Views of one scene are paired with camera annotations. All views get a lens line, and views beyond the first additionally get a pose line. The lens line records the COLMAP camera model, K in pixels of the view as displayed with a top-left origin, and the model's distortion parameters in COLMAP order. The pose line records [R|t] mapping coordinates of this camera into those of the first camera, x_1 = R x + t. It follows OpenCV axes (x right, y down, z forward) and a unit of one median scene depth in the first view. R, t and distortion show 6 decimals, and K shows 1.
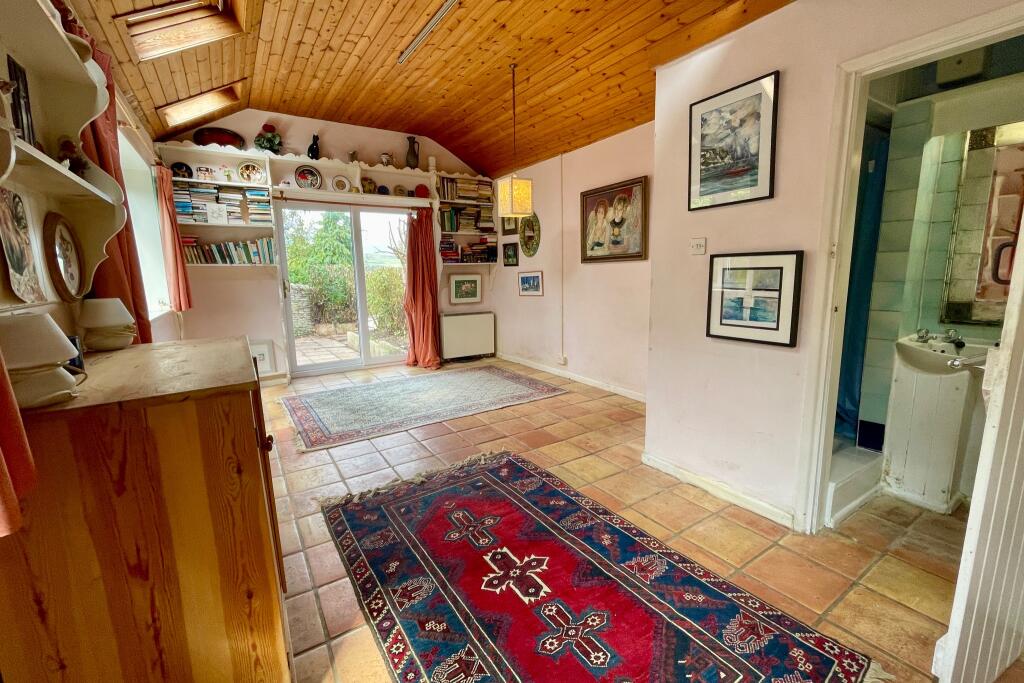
lens RADIAL K [[429.3, 0, 512.0], [0, 429.3, 341.5], [0, 0, 1]] dist [-0.000560, 0.000114]
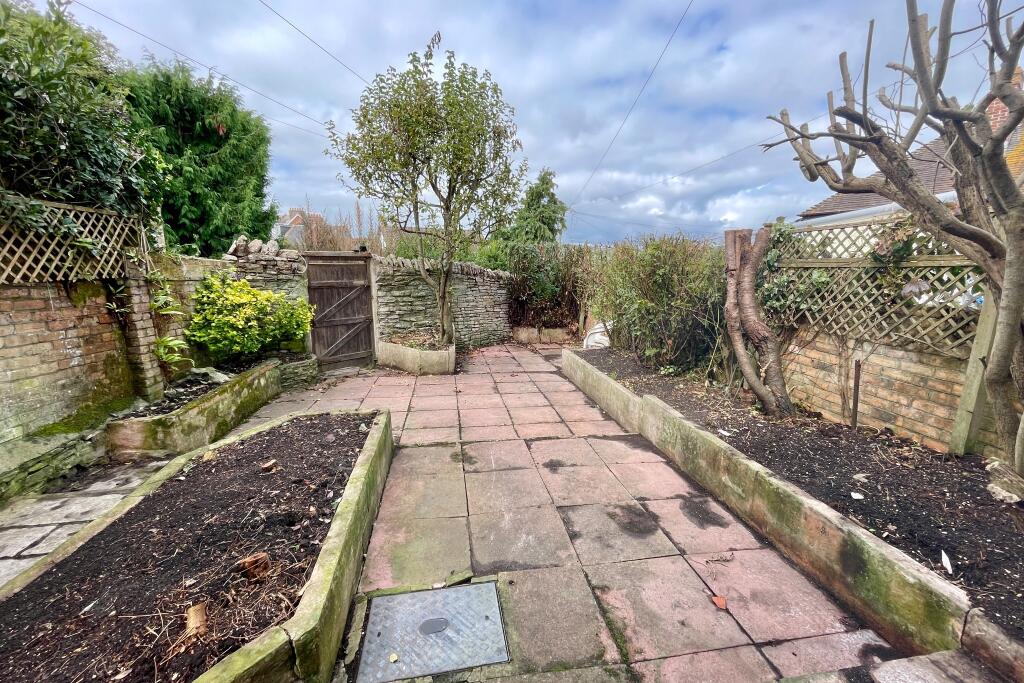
lens RADIAL K [[429.3, 0, 512.0], [0, 429.3, 341.5], [0, 0, 1]] dist [-0.000560, 0.000114]
pose [[0.911575, 0.085316, -0.402184, -0.172696], [-0.070561, 0.996183, 0.051390, -0.052898], [0.405033, -0.018467, 0.914116, 0.348192]]
